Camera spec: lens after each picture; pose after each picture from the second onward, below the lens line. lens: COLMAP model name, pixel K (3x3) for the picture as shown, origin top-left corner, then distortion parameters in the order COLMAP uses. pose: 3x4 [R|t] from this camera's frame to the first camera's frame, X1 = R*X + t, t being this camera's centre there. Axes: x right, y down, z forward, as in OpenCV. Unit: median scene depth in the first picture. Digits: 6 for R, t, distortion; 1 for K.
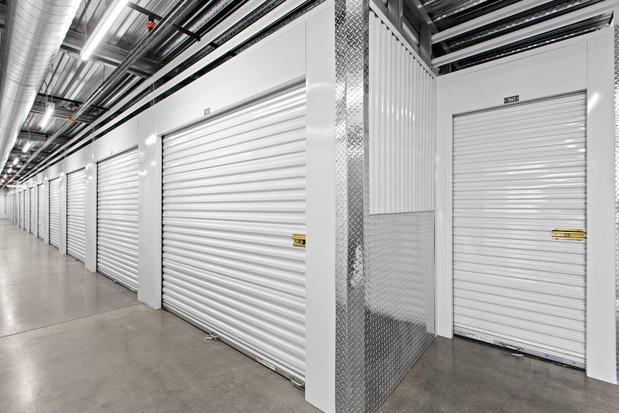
lens RADIAL K [[281.1, 0, 305.4], [0, 281.1, 206.1], [0, 0, 1]] dist [0.002036, -0.000107]
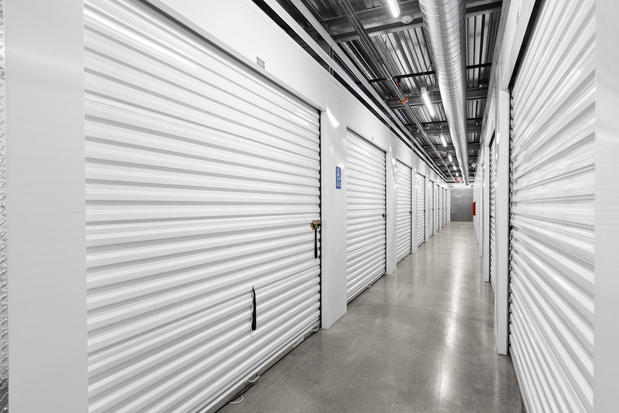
lens RADIAL K [[376.5, 0, 313.0], [0, 376.5, 210.2], [0, 0, 1]] dist [-0.001169, -0.000327]
pose [[-0.327009, -0.008733, 0.944981, -0.792670], [-0.001162, 0.999960, 0.008839, 0.014197], [-0.945021, 0.001793, -0.327006, 0.729126]]
